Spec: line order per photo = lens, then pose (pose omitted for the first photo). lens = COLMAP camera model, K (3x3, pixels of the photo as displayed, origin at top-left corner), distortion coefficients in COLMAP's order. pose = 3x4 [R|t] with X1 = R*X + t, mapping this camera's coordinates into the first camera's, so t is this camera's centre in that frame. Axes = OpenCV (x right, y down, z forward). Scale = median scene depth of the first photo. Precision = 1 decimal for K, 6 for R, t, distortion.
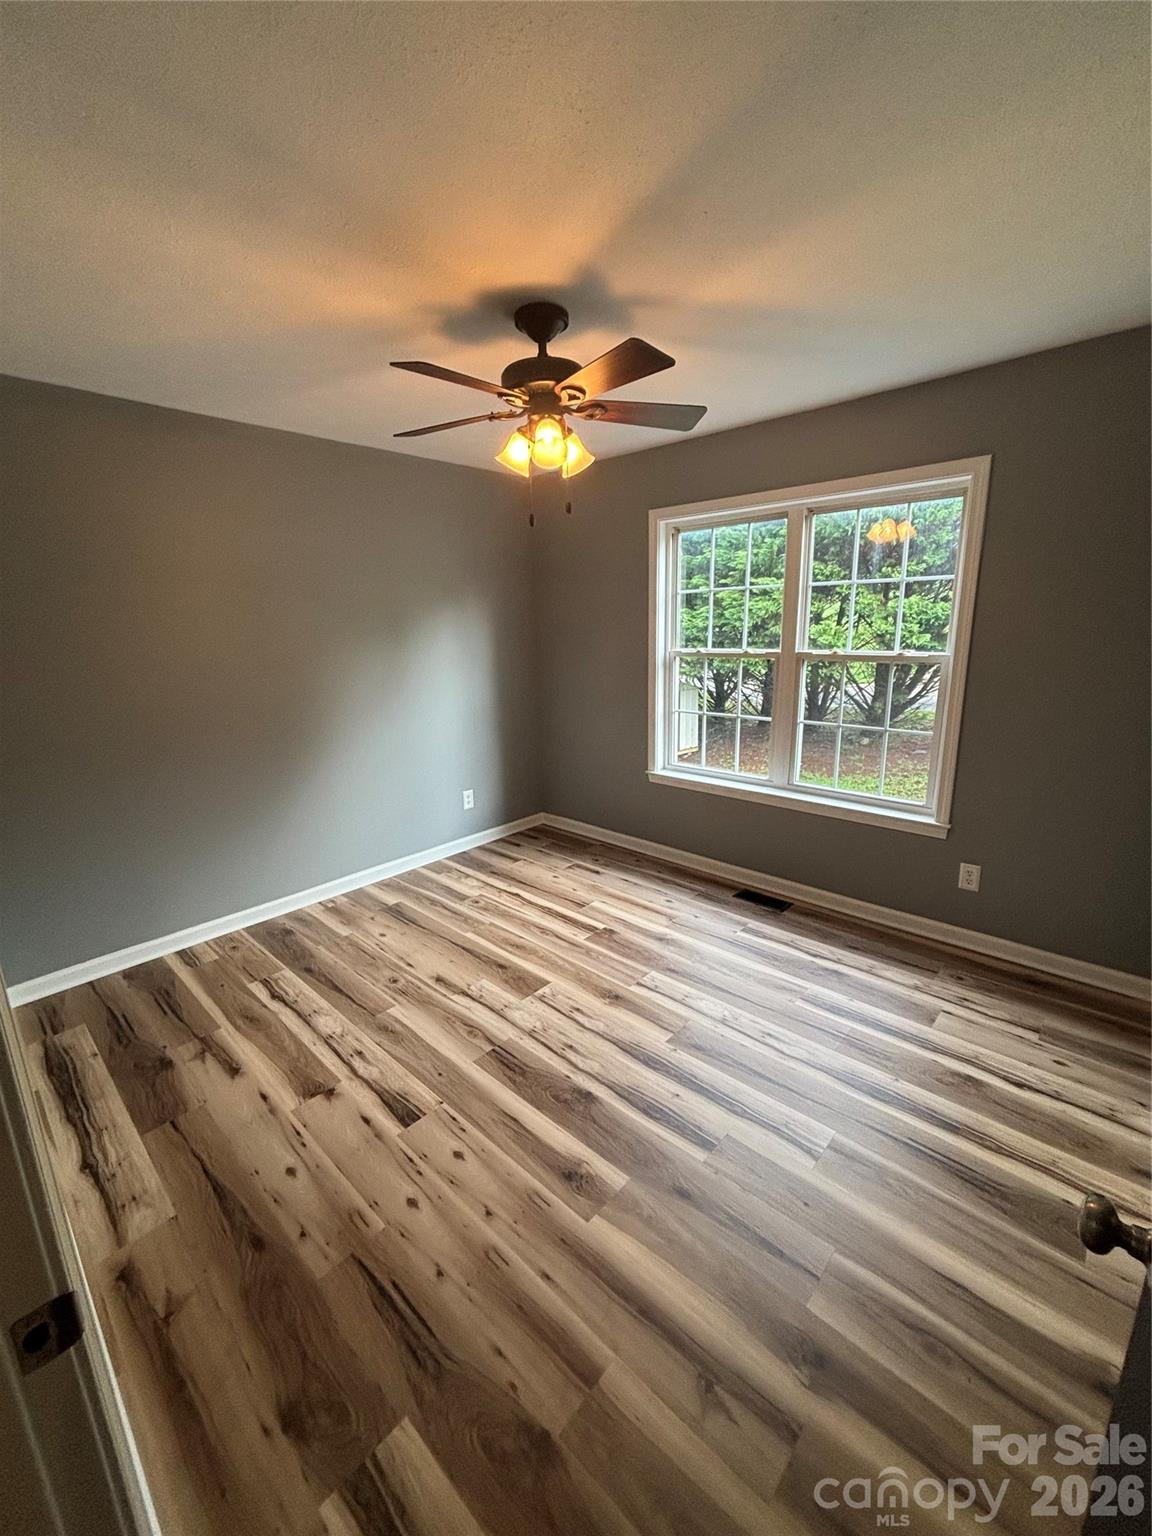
lens RADIAL K [[617.8, 0, 571.3], [0, 617.8, 760.7], [0, 0, 1]] dist [-0.001559, -0.000129]
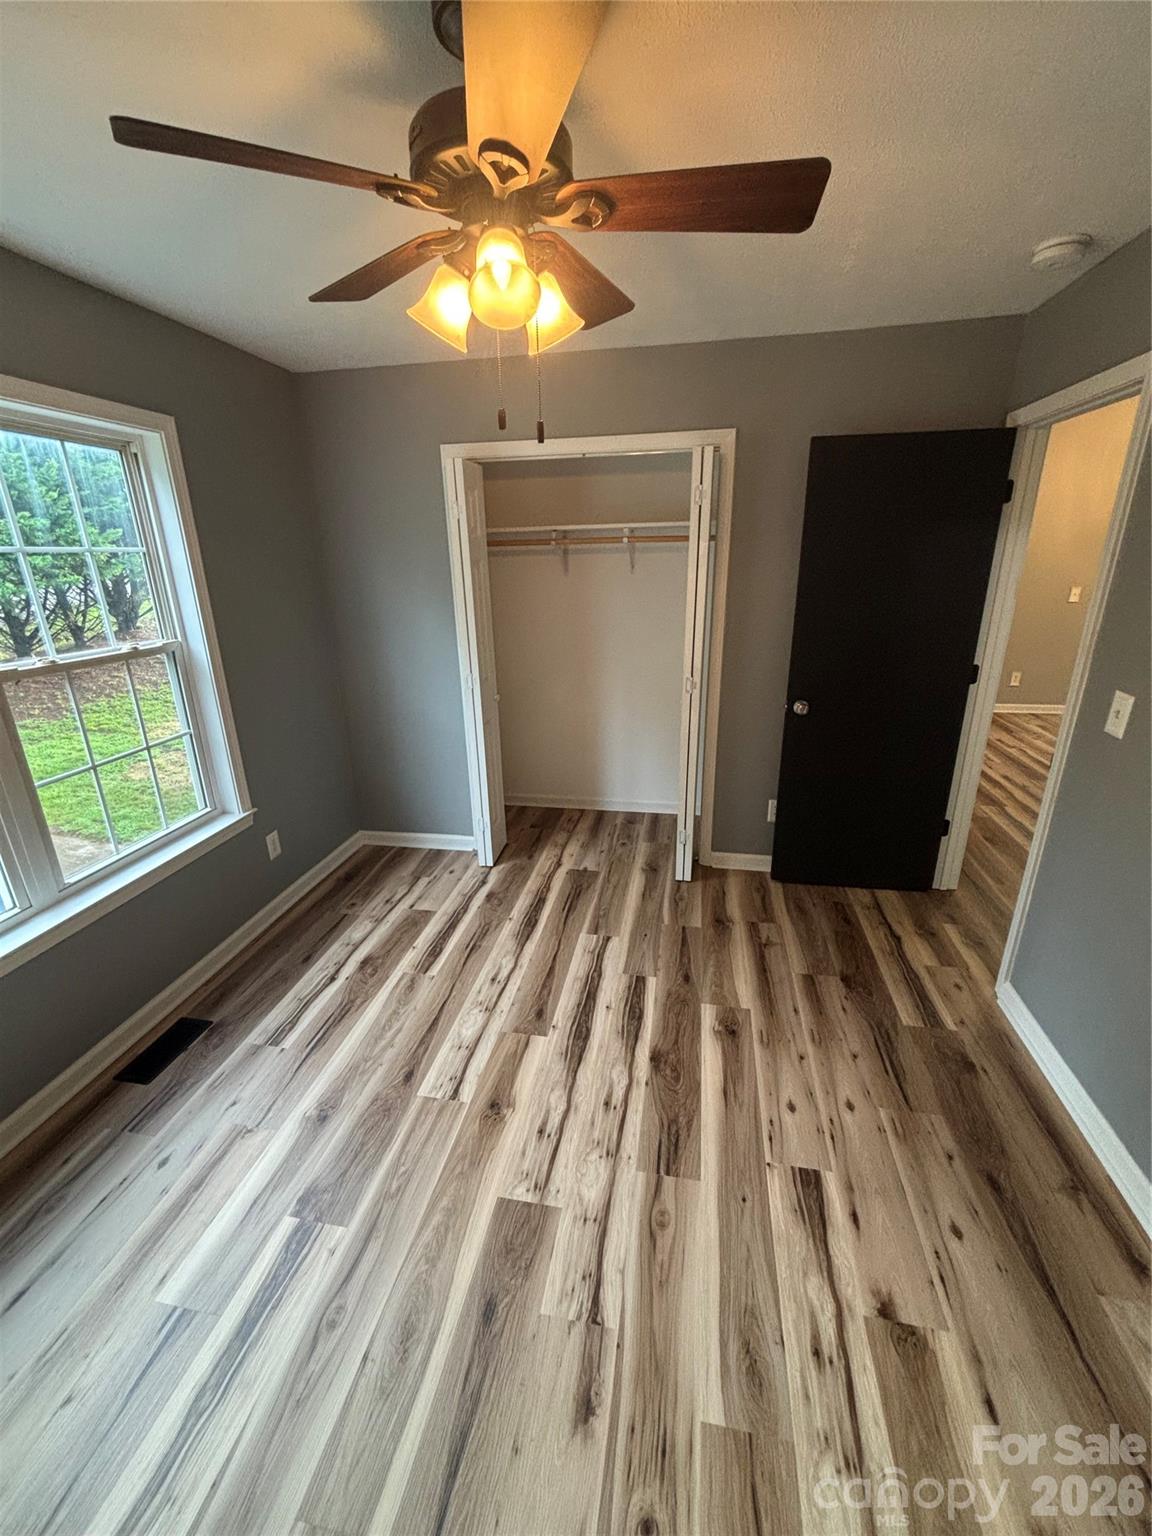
lens RADIAL K [[617.8, 0, 582.5], [0, 617.8, 766.3], [0, 0, 1]] dist [-0.001559, -0.000129]
pose [[-0.540046, -0.245669, 0.804983, -0.567049], [0.219274, 0.882350, 0.416386, -0.317029], [-0.812570, 0.401379, -0.422641, 1.225237]]
